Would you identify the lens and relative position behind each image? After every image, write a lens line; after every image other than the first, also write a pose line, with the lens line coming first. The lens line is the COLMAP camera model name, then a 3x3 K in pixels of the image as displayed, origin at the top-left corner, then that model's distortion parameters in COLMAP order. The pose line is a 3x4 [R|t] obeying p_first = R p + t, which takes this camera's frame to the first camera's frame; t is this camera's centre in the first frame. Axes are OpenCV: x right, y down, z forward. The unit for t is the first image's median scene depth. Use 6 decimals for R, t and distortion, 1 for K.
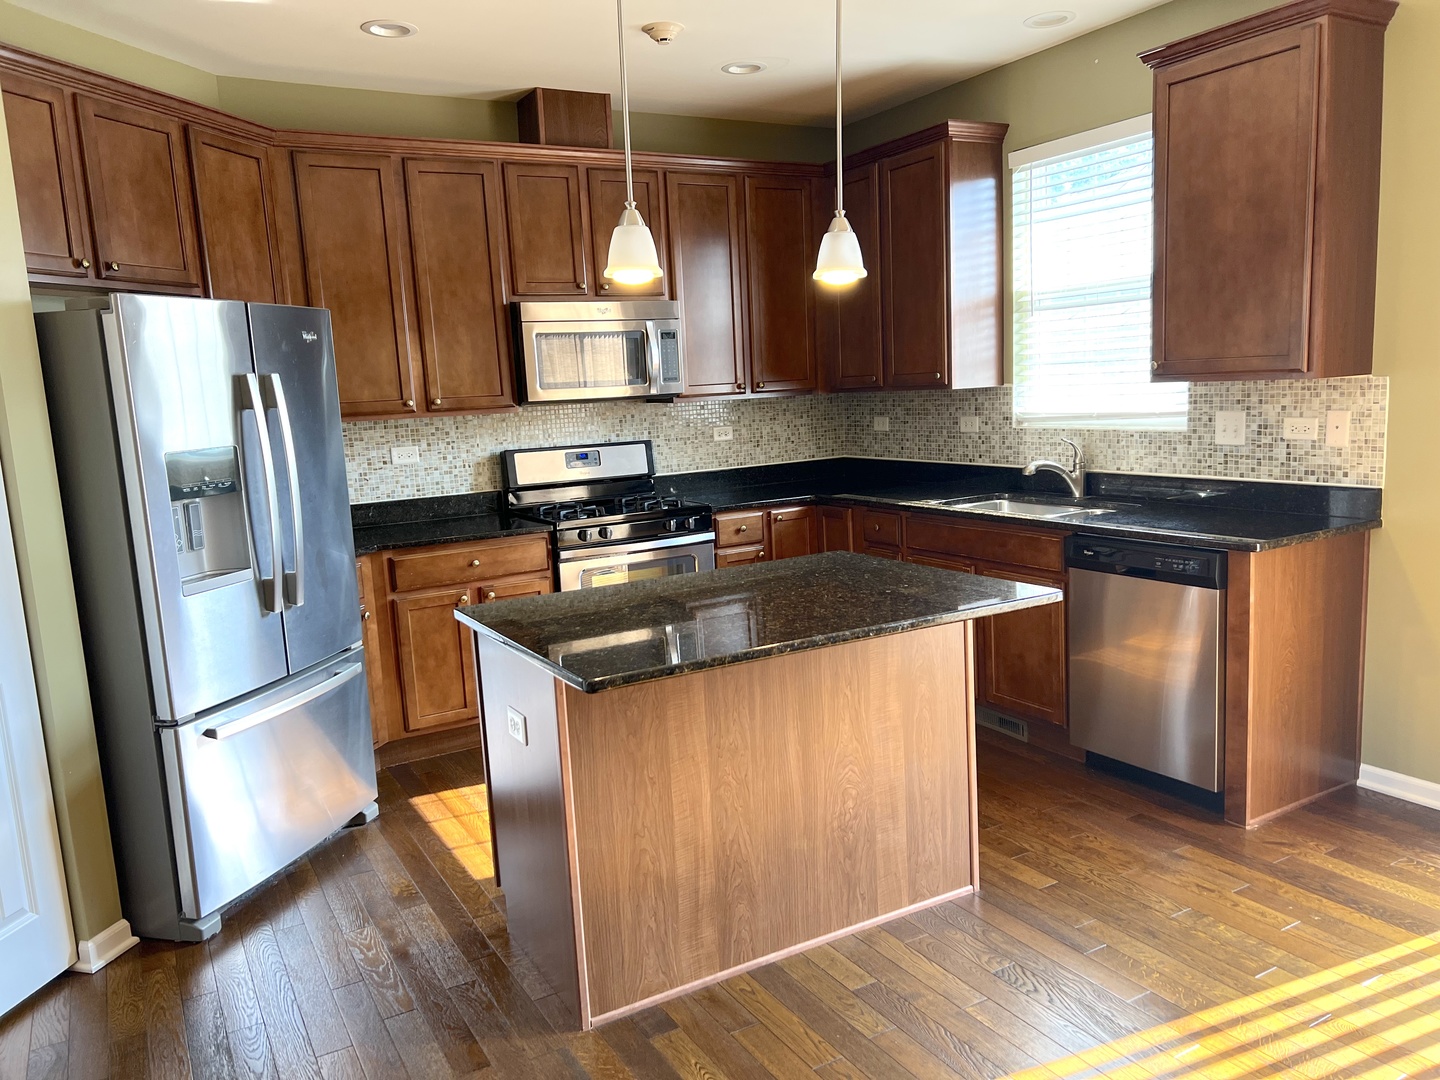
lens RADIAL K [[1088.4, 0, 720.0], [0, 1088.4, 540.0], [0, 0, 1]] dist [0.068994, -0.161466]
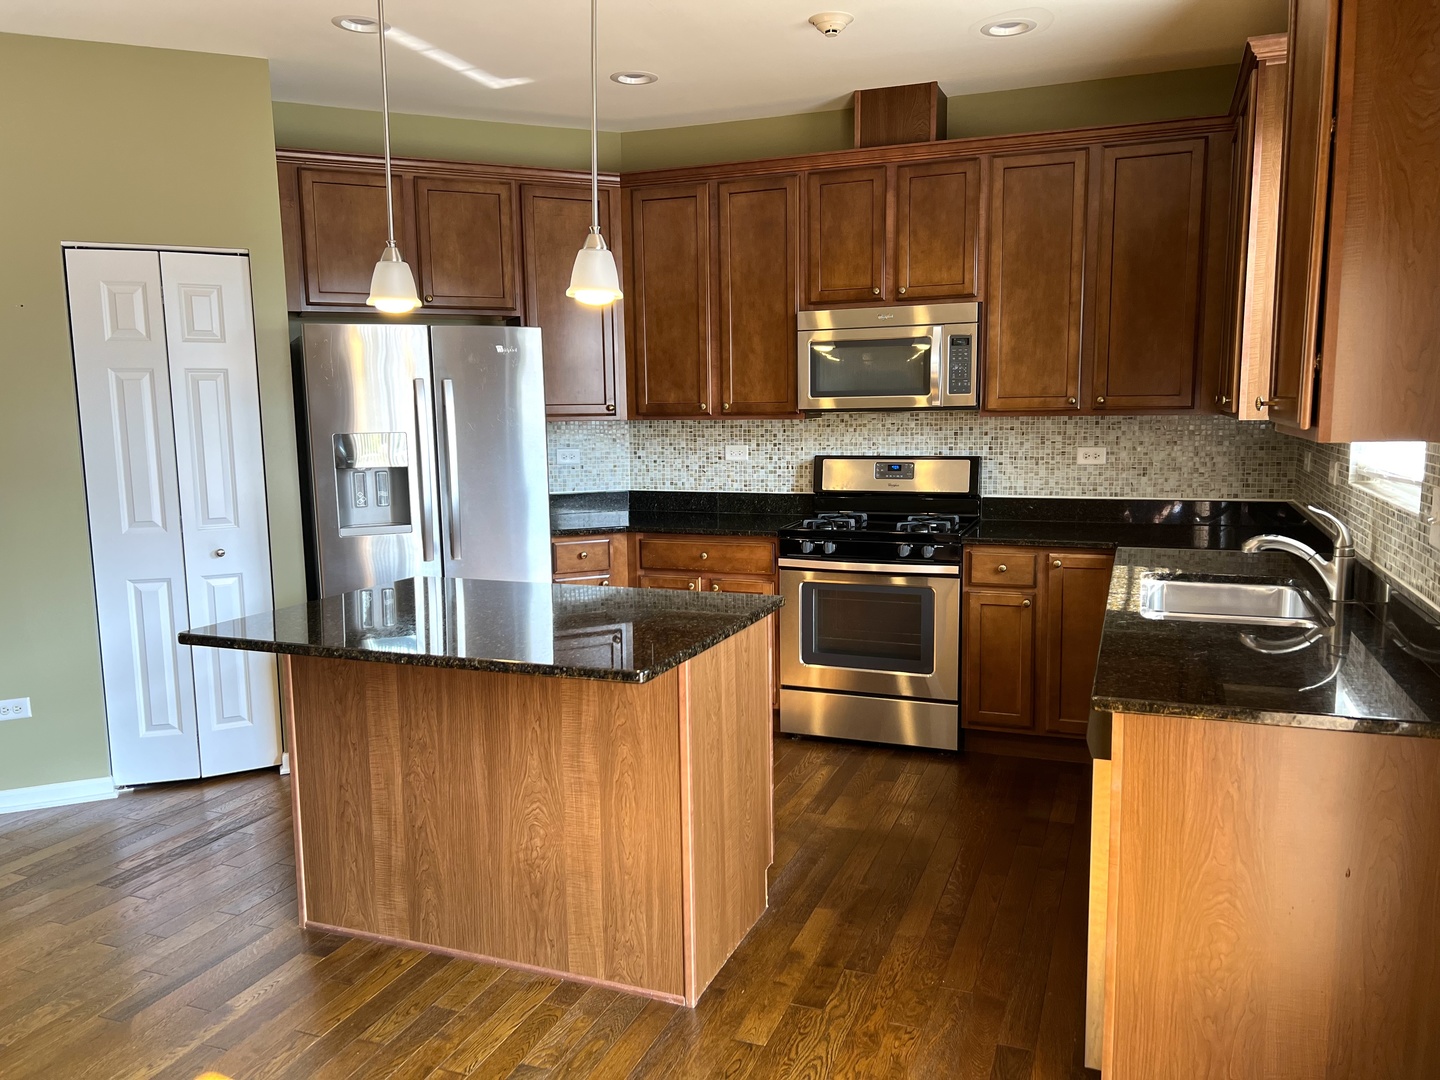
lens RADIAL K [[1083.3, 0, 720.0], [0, 1083.3, 540.0], [0, 0, 1]] dist [0.111440, -0.402352]
pose [[0.628955, 0.138308, -0.765040, 0.614085], [-0.128171, 0.989030, 0.073430, -0.076646], [0.766803, 0.051872, 0.639783, 0.326408]]
